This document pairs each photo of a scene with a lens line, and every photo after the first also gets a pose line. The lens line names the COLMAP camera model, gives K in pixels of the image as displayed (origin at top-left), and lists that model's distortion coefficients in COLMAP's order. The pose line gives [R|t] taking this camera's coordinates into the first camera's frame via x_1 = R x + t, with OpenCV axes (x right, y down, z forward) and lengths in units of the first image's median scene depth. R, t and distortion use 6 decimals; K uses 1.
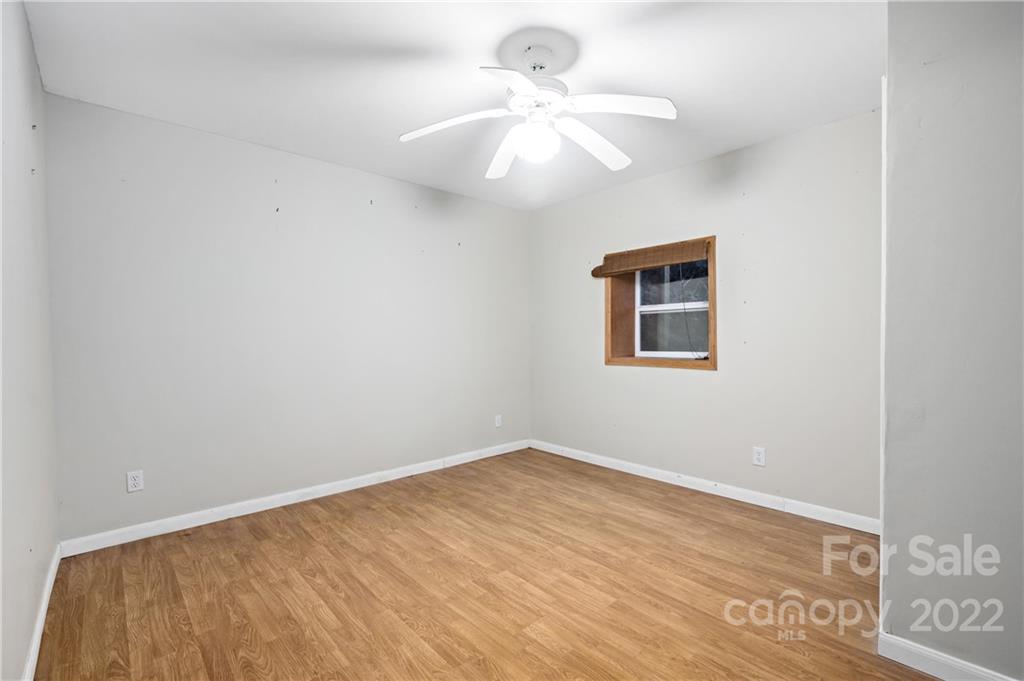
lens RADIAL K [[462.4, 0, 519.0], [0, 462.4, 343.4], [0, 0, 1]] dist [0.003116, -0.000070]
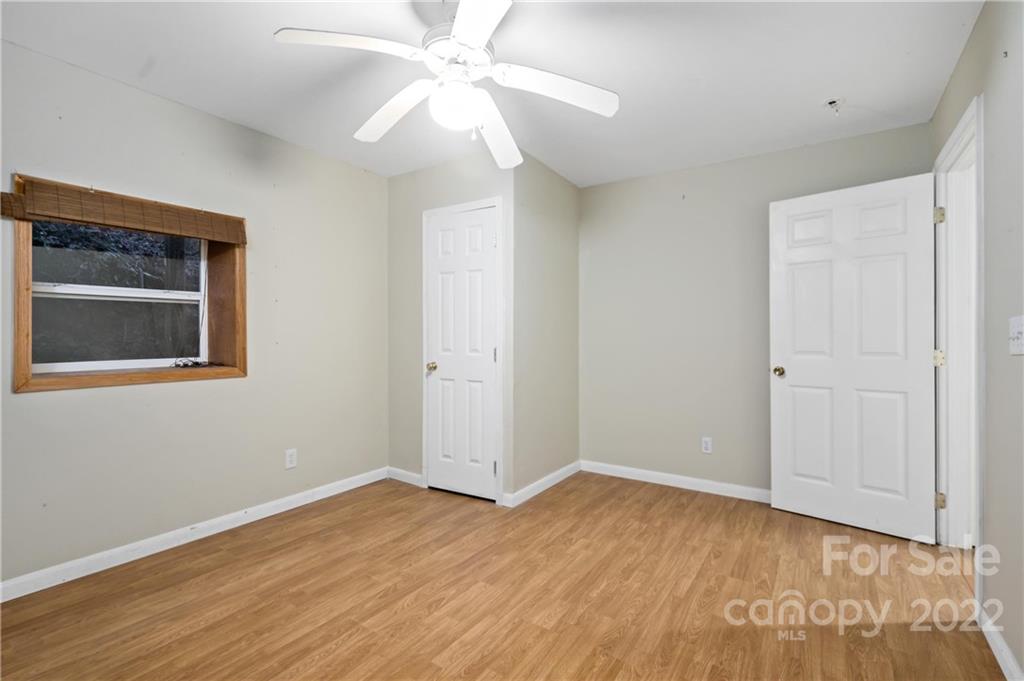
lens RADIAL K [[462.4, 0, 518.7], [0, 462.4, 335.9], [0, 0, 1]] dist [0.003116, -0.000070]
pose [[-0.244690, 0.009747, 0.969552, -0.623314], [0.015781, 0.999857, -0.006069, -0.006193], [-0.969473, 0.013816, -0.244809, 0.849809]]
